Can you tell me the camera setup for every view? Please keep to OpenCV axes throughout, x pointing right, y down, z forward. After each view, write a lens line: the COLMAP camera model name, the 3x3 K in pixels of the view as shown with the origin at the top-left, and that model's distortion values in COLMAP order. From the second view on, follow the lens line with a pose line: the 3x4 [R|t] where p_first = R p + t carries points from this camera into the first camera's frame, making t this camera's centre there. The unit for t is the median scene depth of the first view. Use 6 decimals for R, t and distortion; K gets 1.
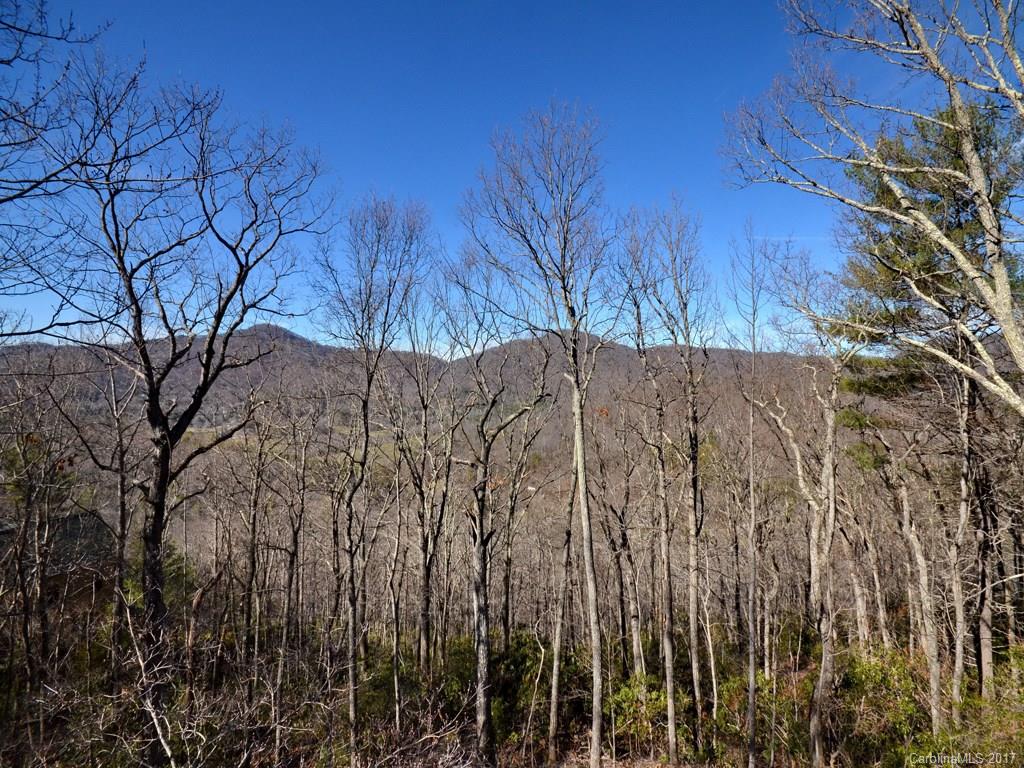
lens RADIAL K [[459.0, 0, 508.5], [0, 459.0, 388.4], [0, 0, 1]] dist [0.028864, -0.021043]
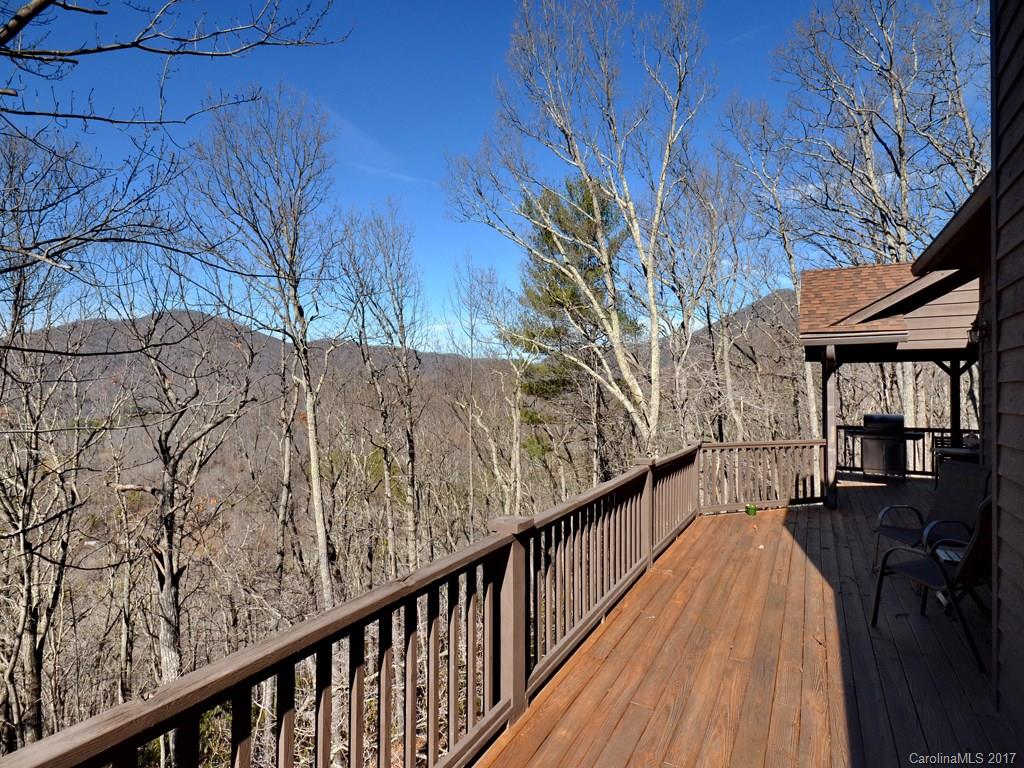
lens RADIAL K [[568.1, 0, 512.0], [0, 568.1, 384.0], [0, 0, 1]] dist [-0.000342, -0.000219]
pose [[0.800370, 0.001300, 0.599505, -0.201241], [0.007338, 0.999901, -0.011964, 0.000129], [-0.599461, 0.013975, 0.800282, -0.181676]]
